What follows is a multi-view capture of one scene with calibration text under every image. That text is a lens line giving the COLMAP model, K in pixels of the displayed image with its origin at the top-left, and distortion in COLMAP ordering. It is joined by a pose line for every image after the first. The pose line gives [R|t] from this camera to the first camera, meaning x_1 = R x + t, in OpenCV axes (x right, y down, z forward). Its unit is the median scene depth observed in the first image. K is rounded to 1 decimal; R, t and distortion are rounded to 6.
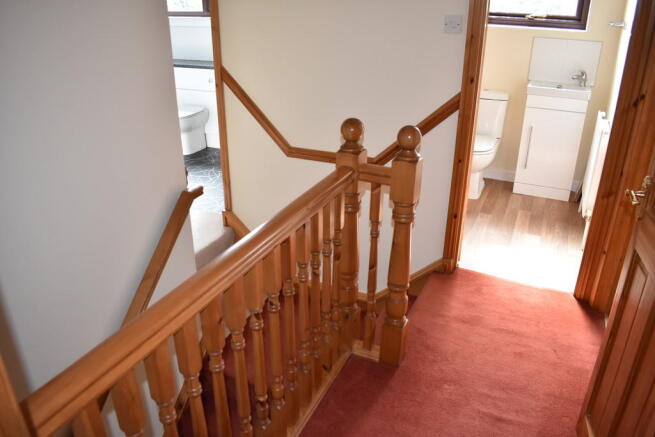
lens RADIAL K [[514.7, 0, 328.4], [0, 514.7, 218.0], [0, 0, 1]] dist [-0.088178, 0.007959]
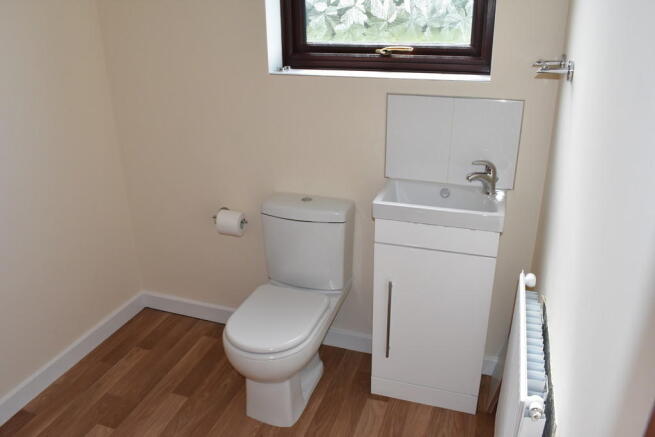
lens RADIAL K [[514.7, 0, 326.6], [0, 514.7, 219.1], [0, 0, 1]] dist [-0.088178, 0.007959]
pose [[0.994503, -0.060456, 0.085497, 0.296628], [0.062132, 0.997922, -0.017074, -0.231578], [-0.084287, 0.022292, 0.996192, 0.503144]]
